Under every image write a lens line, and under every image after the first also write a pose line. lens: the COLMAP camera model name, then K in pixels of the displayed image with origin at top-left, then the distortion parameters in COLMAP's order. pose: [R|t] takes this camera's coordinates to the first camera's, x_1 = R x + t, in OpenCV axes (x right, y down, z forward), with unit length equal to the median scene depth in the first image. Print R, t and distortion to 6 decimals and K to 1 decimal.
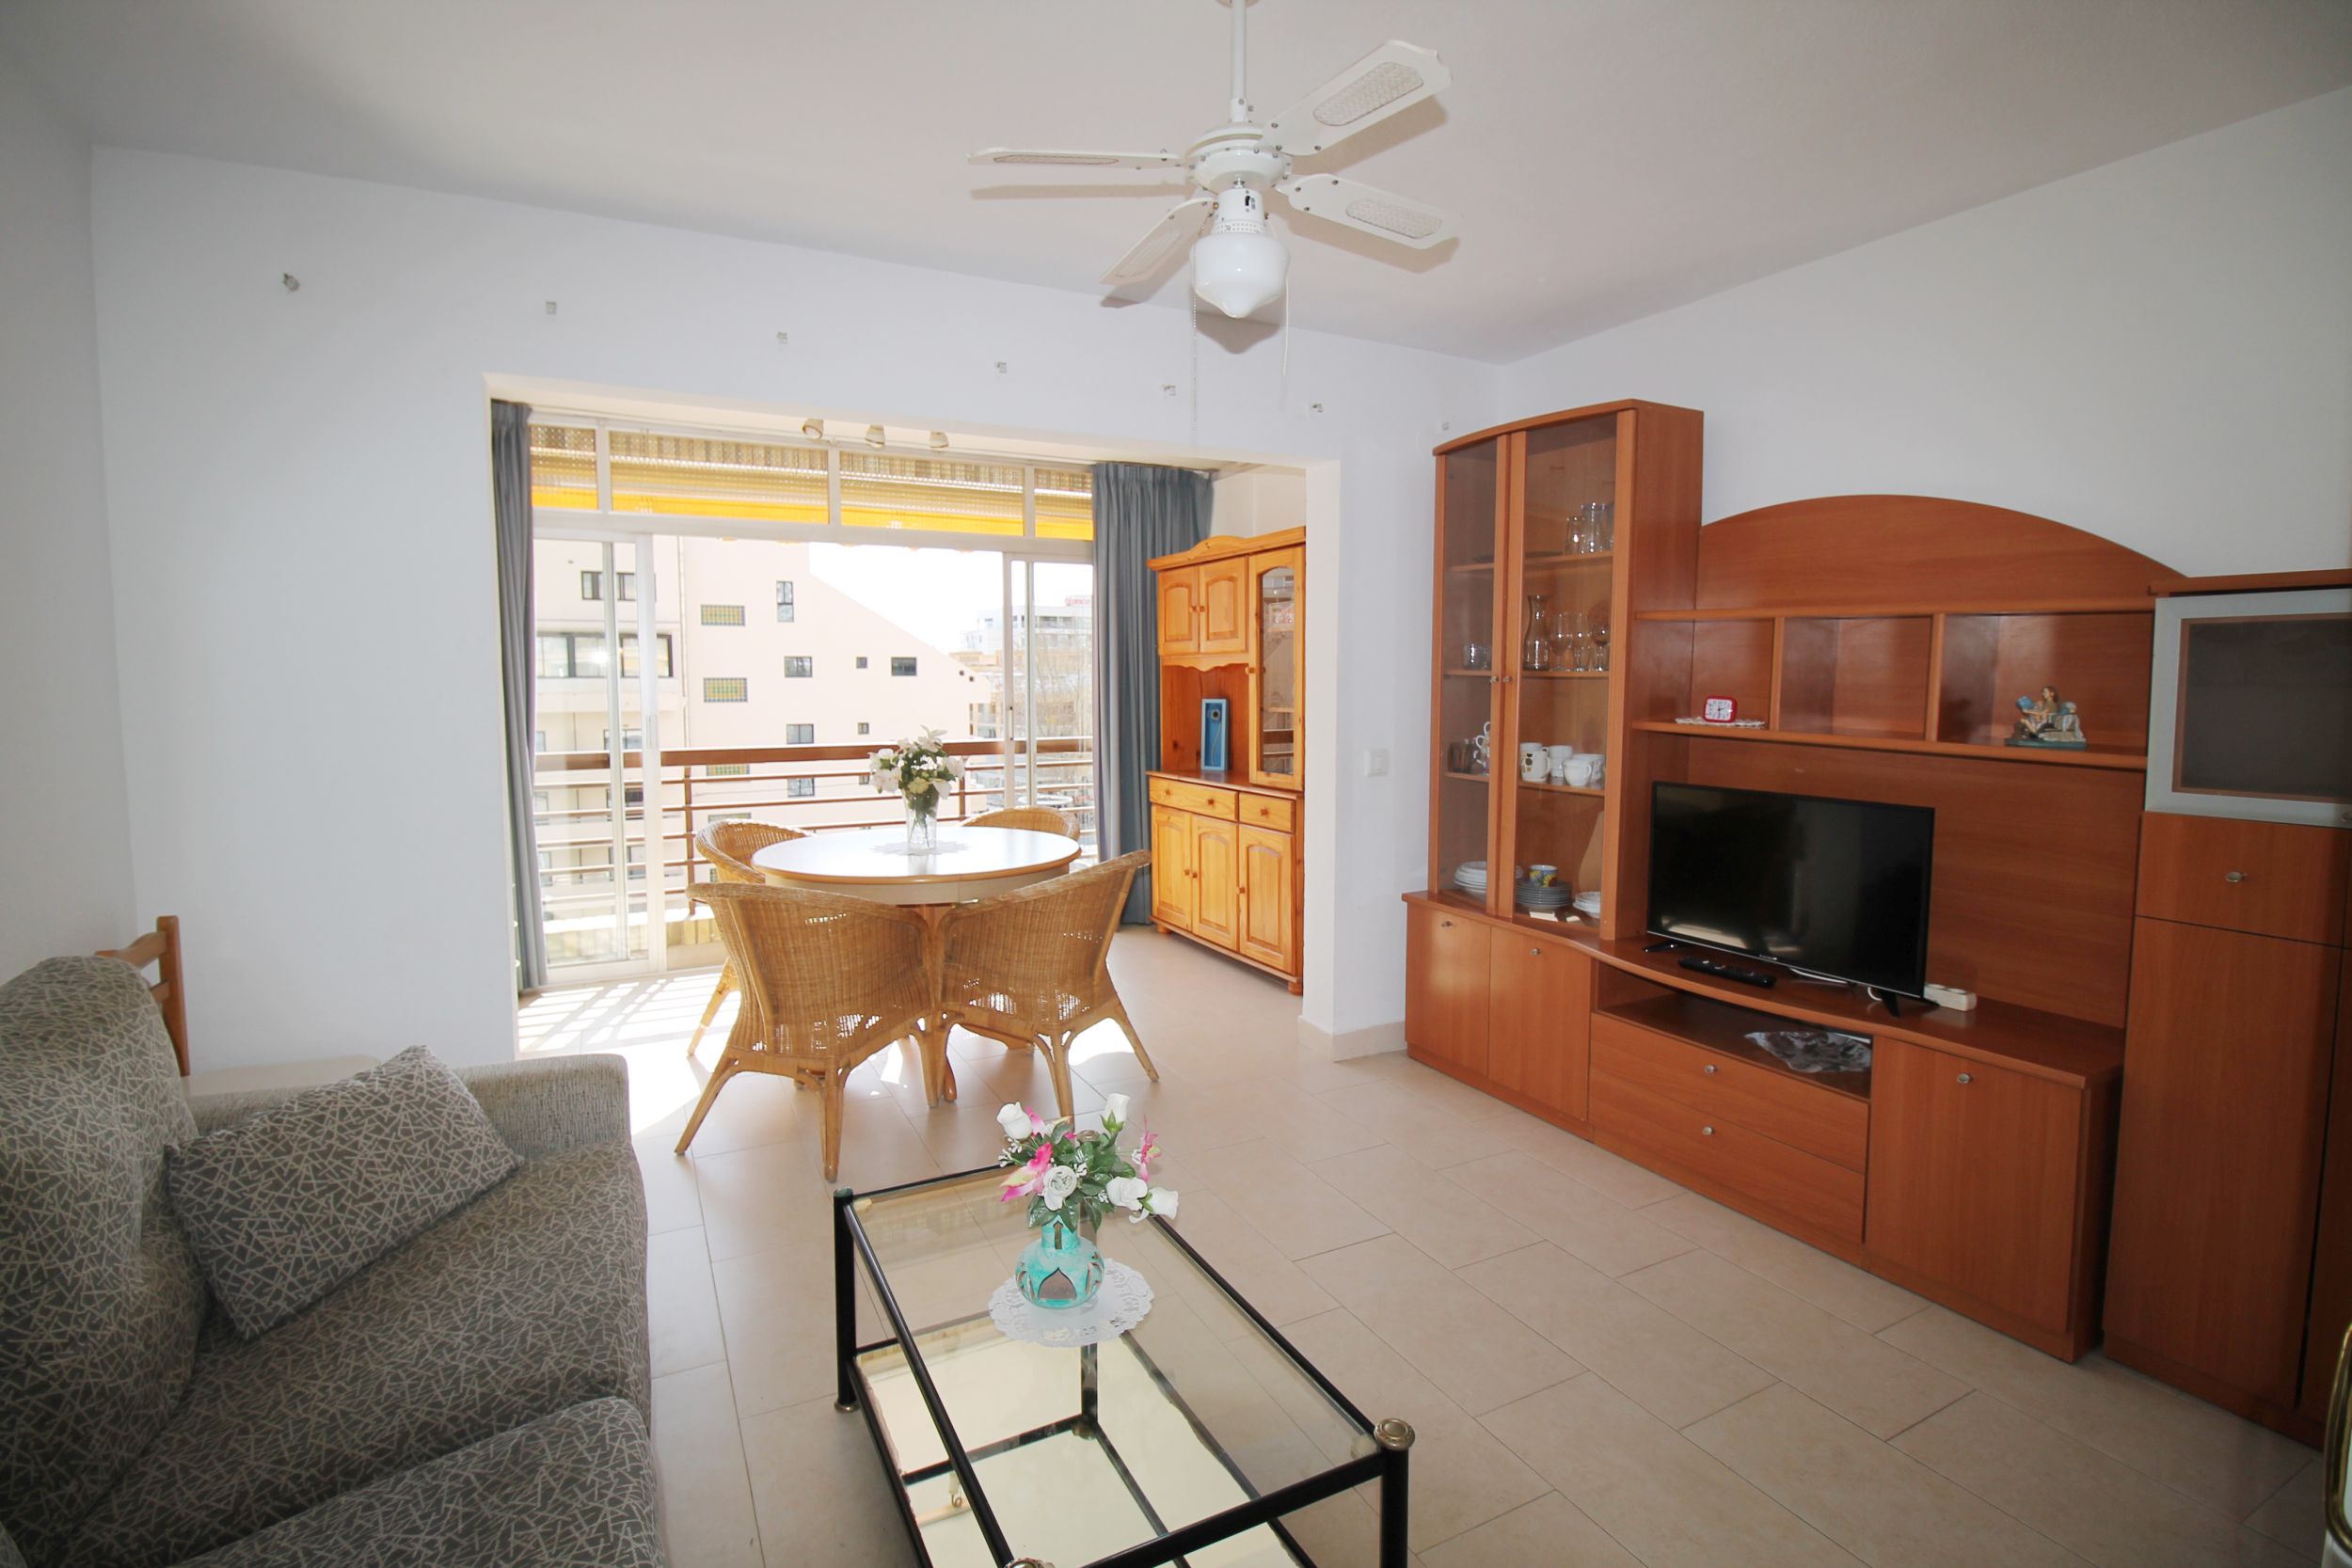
lens RADIAL K [[1101.9, 0, 1174.4], [0, 1101.9, 759.3], [0, 0, 1]] dist [0.000998, -0.016622]
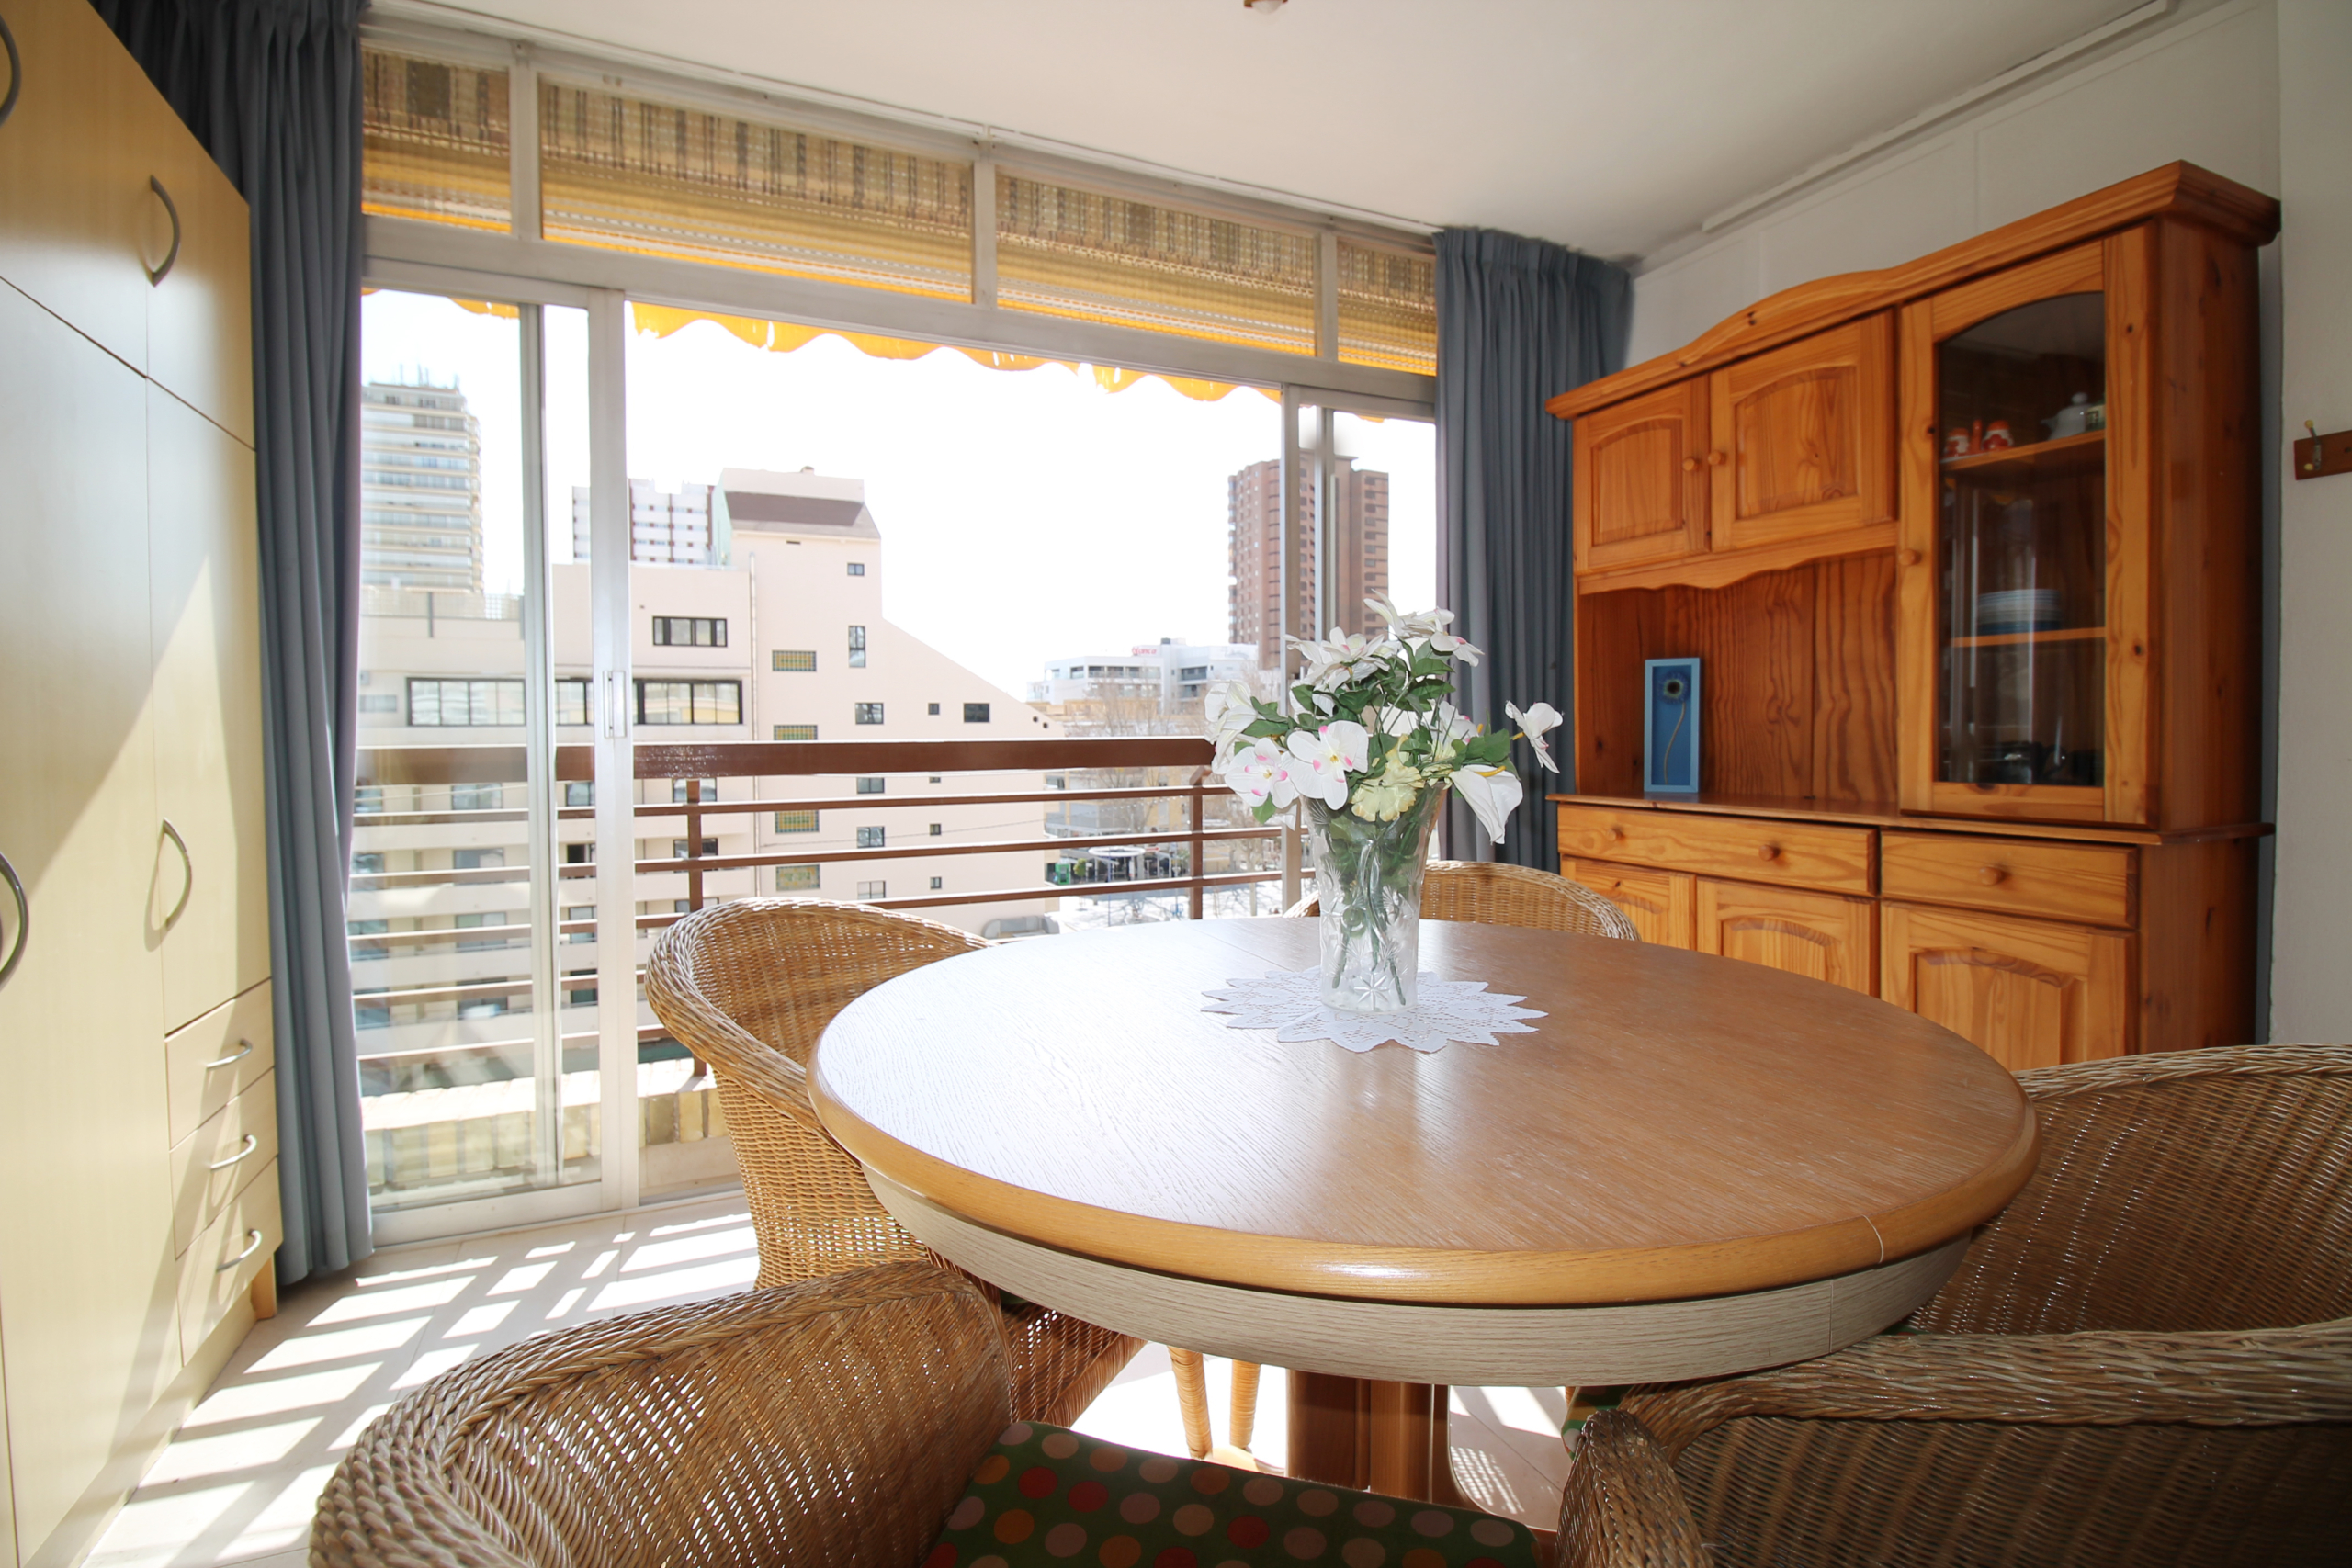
lens RADIAL K [[1101.9, 0, 1174.4], [0, 1101.9, 759.3], [0, 0, 1]] dist [0.000998, -0.016622]
pose [[0.998415, -0.002383, -0.056229, -0.190521], [-0.000247, 0.998908, -0.046725, 0.020346], [0.056279, 0.046665, 0.997324, 0.502482]]
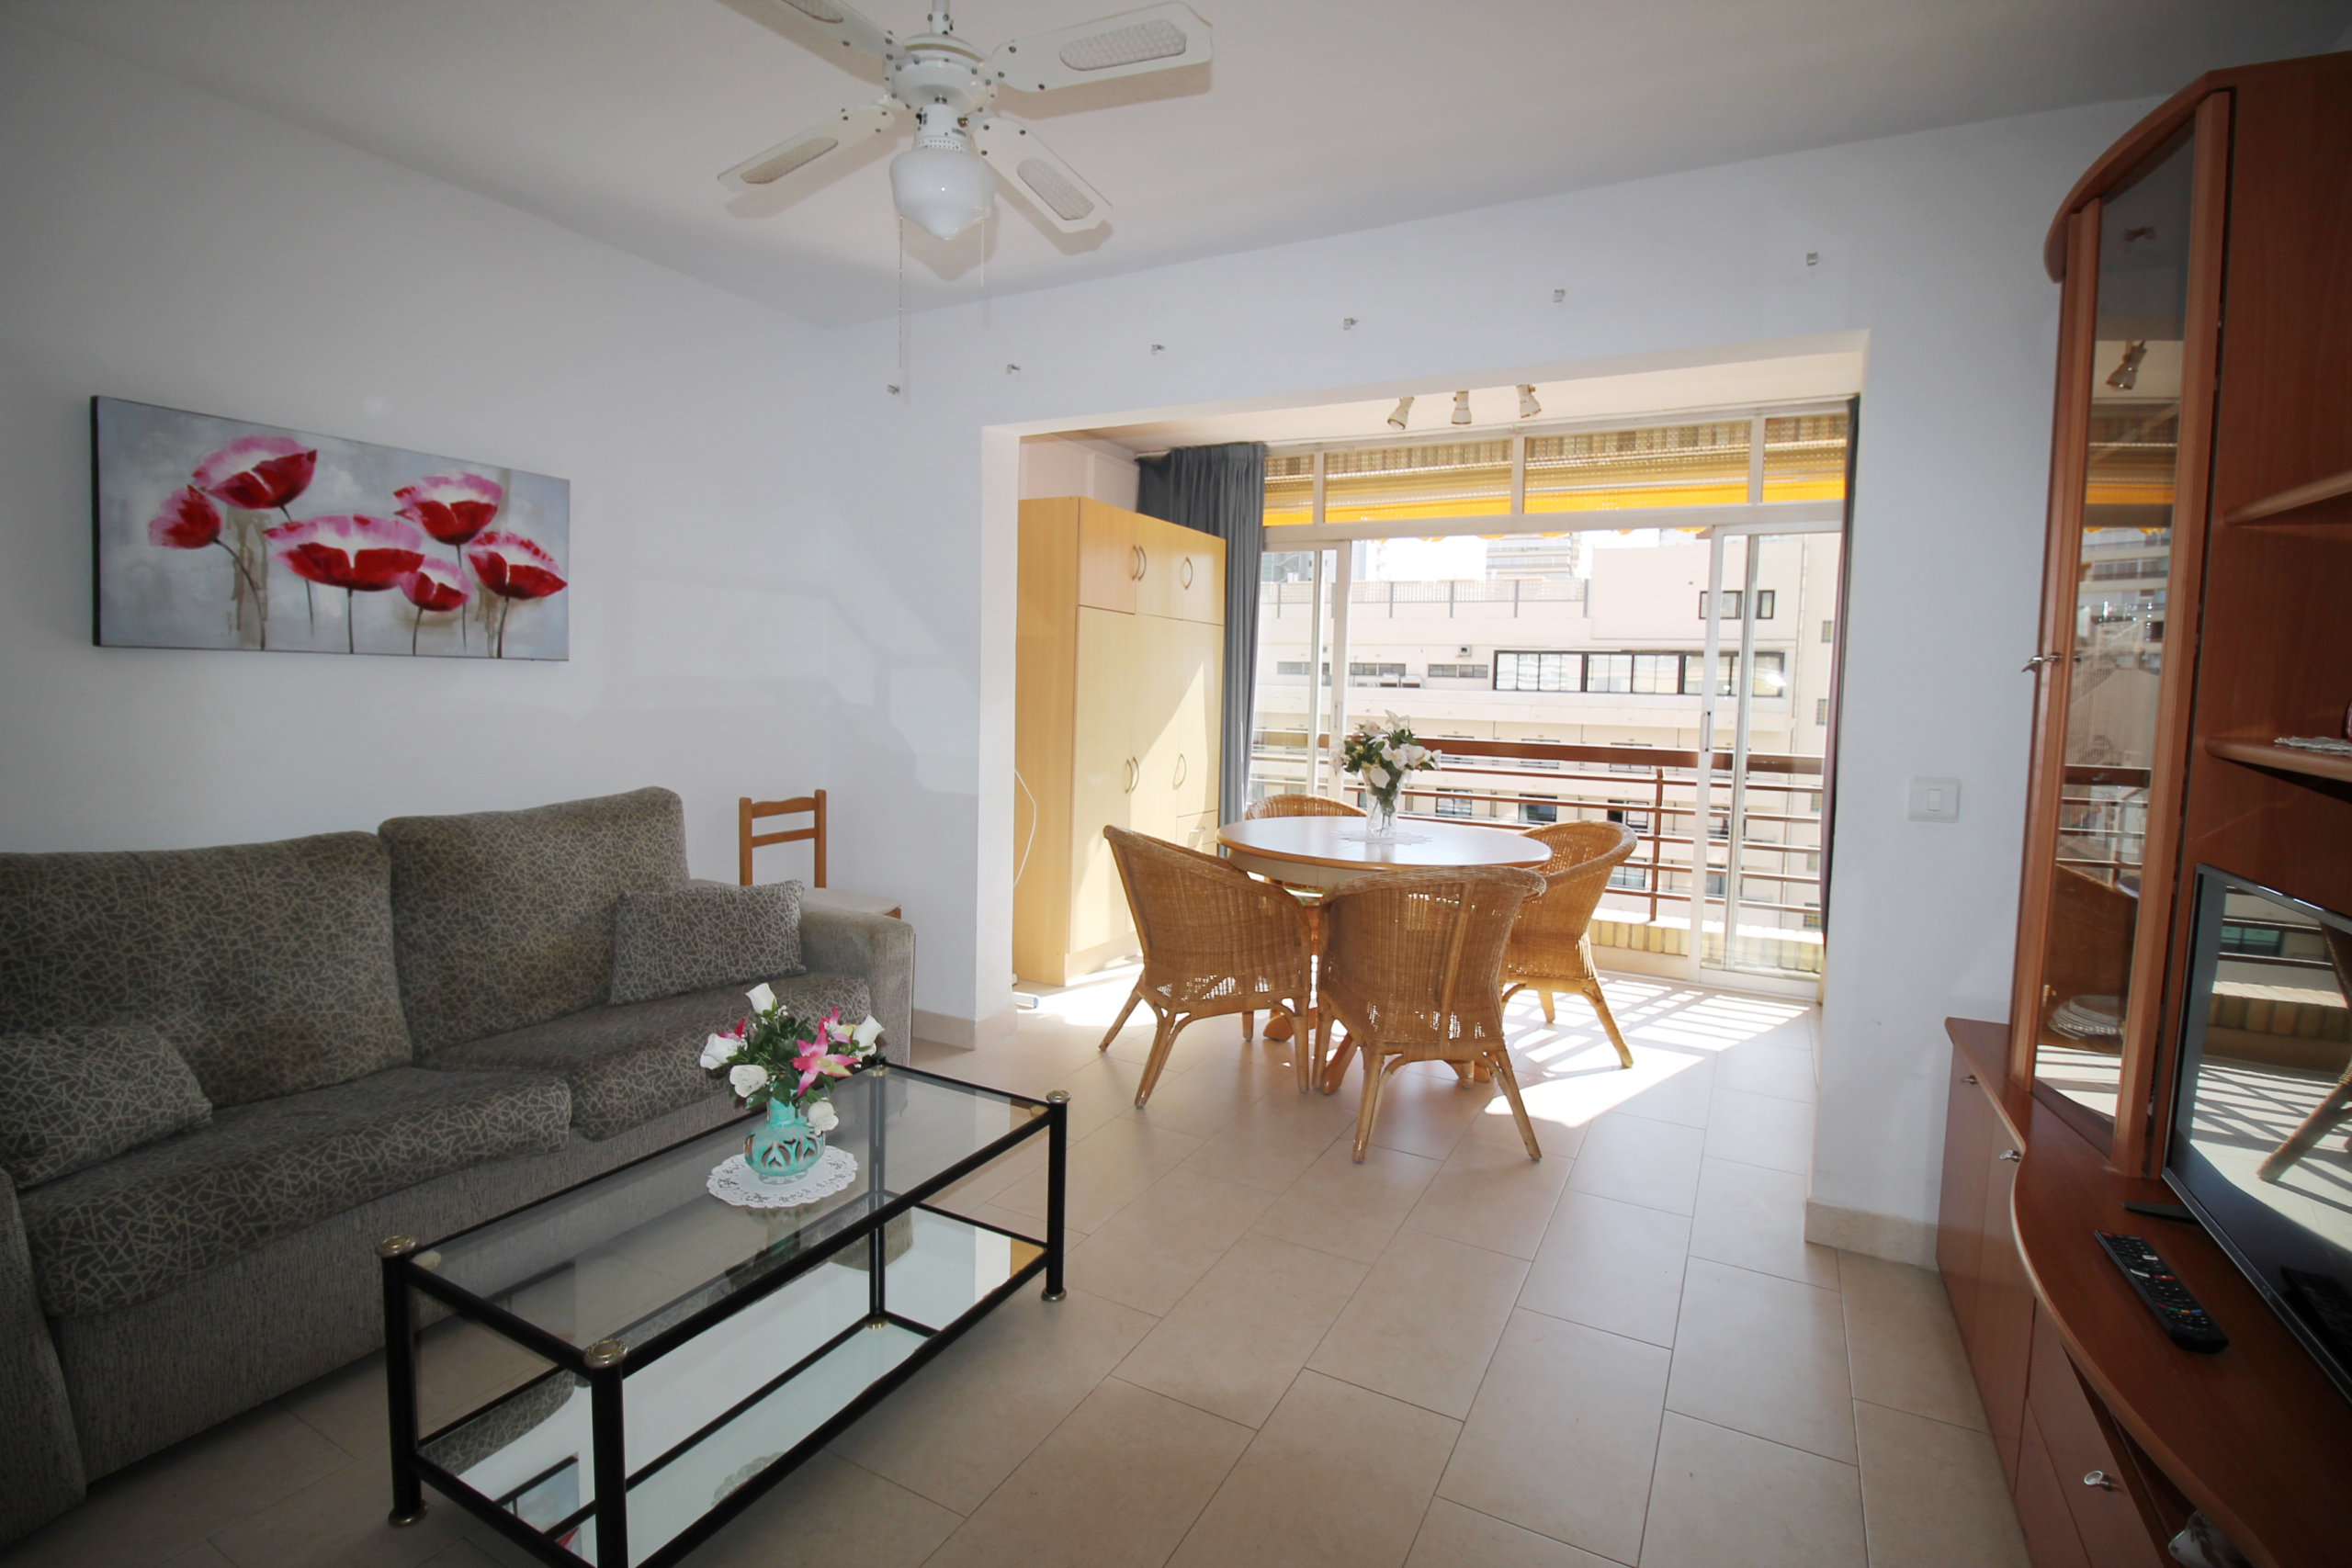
lens RADIAL K [[1101.9, 0, 1174.4], [0, 1101.9, 759.3], [0, 0, 1]] dist [0.000998, -0.016622]
pose [[0.564342, 0.074032, -0.822215, 0.332199], [-0.089303, 0.995601, 0.028348, 0.000815], [0.820696, 0.057428, 0.568471, 0.213532]]
